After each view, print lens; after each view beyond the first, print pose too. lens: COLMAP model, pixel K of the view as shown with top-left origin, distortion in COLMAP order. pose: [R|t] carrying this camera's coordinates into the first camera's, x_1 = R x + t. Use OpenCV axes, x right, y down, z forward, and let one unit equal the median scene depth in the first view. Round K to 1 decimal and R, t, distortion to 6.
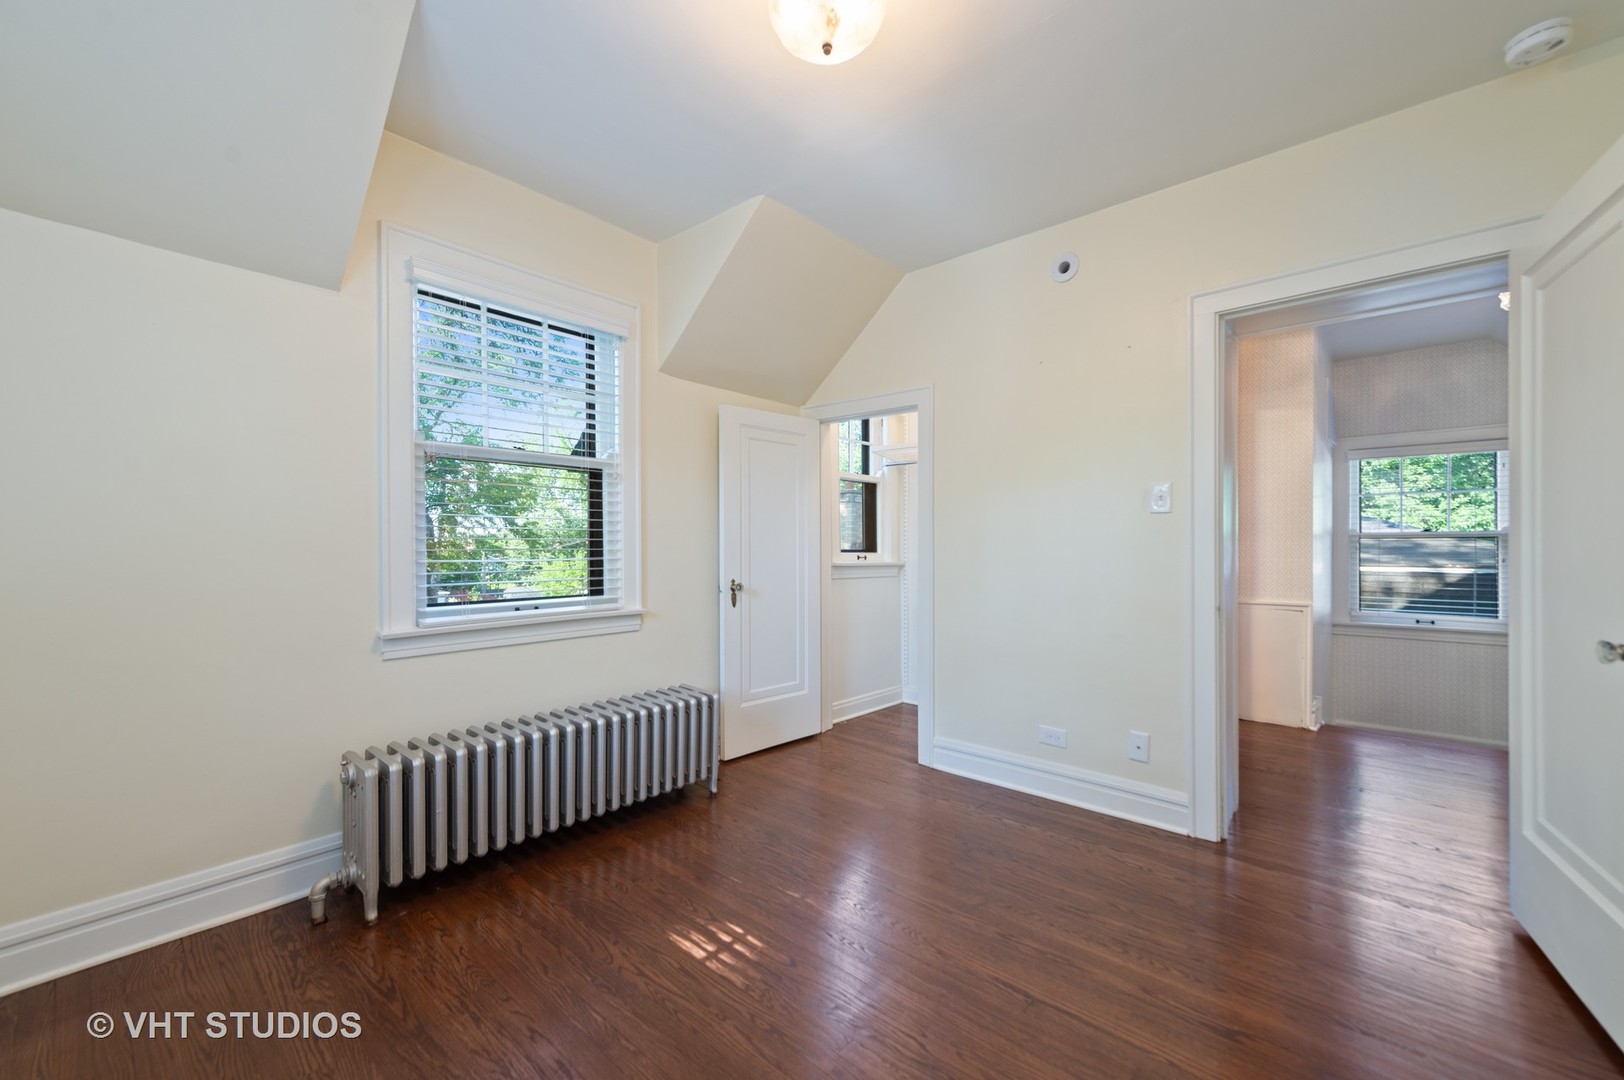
lens RADIAL K [[631.4, 0, 799.8], [0, 631.4, 545.1], [0, 0, 1]] dist [0.002274, 0.000166]
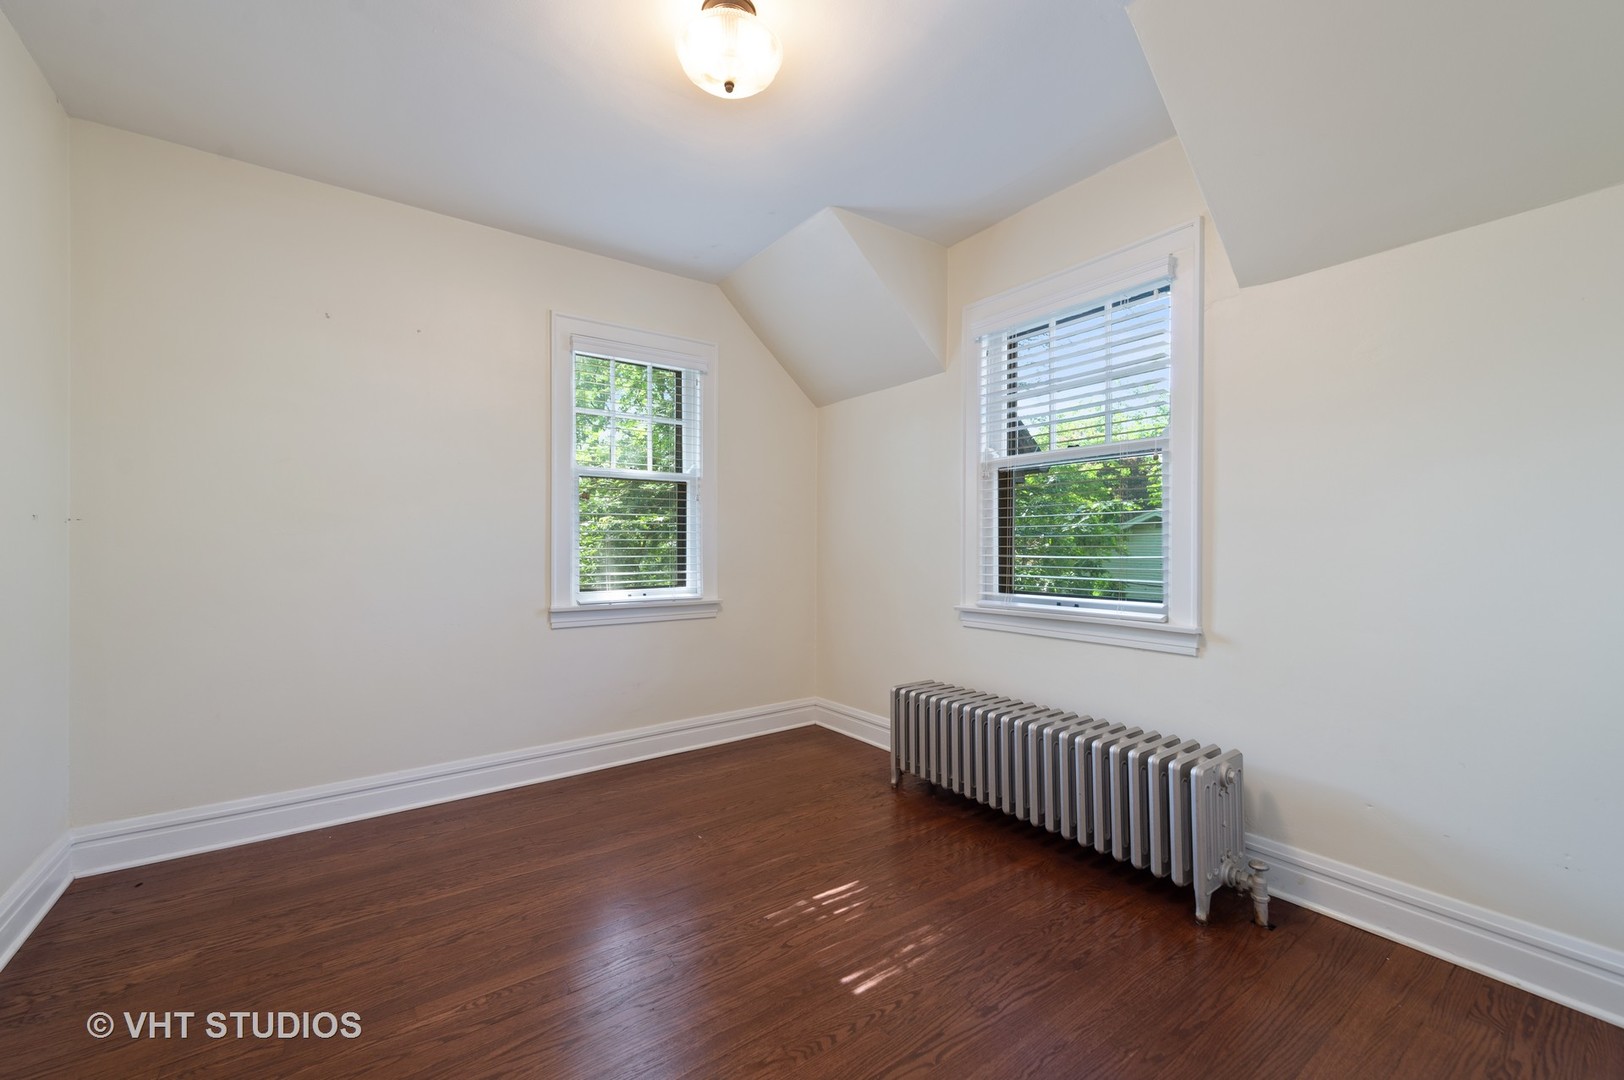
lens RADIAL K [[631.4, 0, 798.2], [0, 631.4, 530.6], [0, 0, 1]] dist [0.002274, 0.000166]
pose [[-0.201812, -0.014091, -0.979323, 0.717988], [0.009824, 0.999817, -0.016410, -0.006654], [0.979375, -0.012933, -0.201637, 0.868397]]
